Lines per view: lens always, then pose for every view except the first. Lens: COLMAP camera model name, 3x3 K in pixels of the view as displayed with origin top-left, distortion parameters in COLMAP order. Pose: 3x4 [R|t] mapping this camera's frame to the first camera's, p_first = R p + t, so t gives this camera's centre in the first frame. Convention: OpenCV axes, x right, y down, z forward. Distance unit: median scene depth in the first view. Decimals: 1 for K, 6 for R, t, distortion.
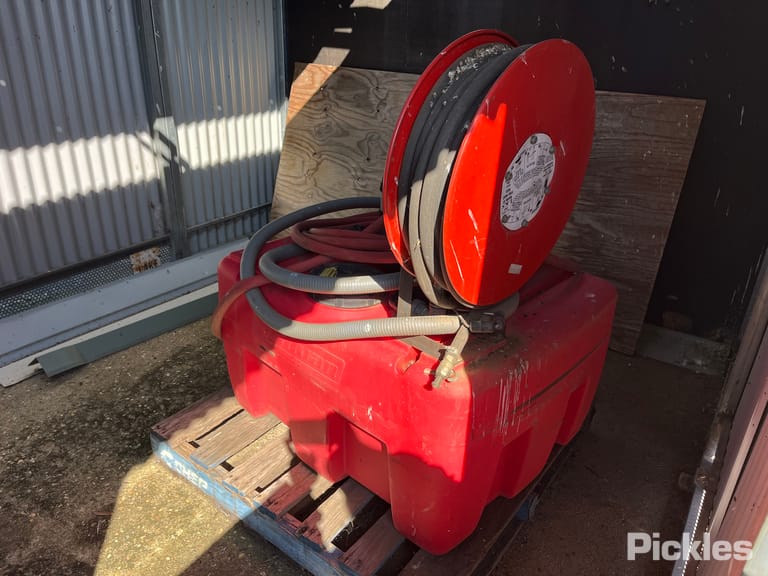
lens RADIAL K [[586.1, 0, 384.0], [0, 586.1, 288.0], [0, 0, 1]] dist [0.036648, -0.007090]
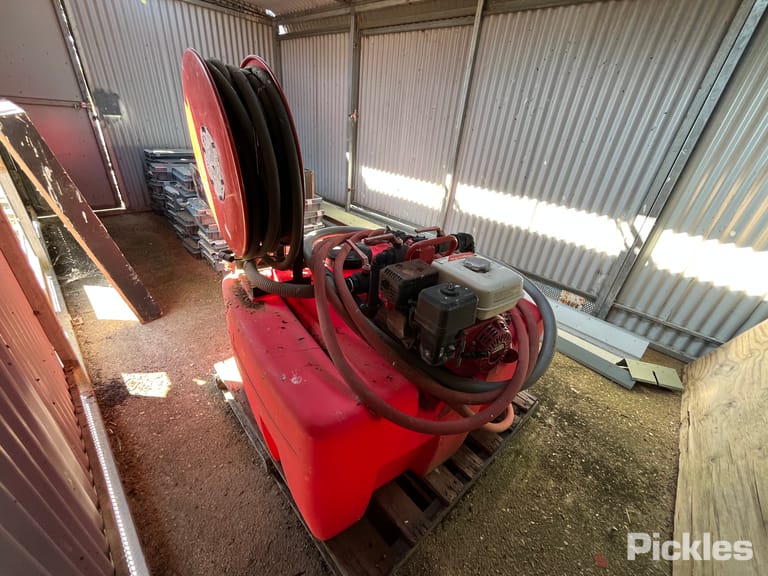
lens RADIAL K [[317.5, 0, 384.0], [0, 317.5, 288.0], [0, 0, 1]] dist [0.000343, -0.000054]
pose [[-0.163485, 0.441005, -0.882489, 0.350599], [-0.496916, 0.735954, 0.459833, -0.199987], [0.852260, 0.513699, 0.098825, 0.512180]]
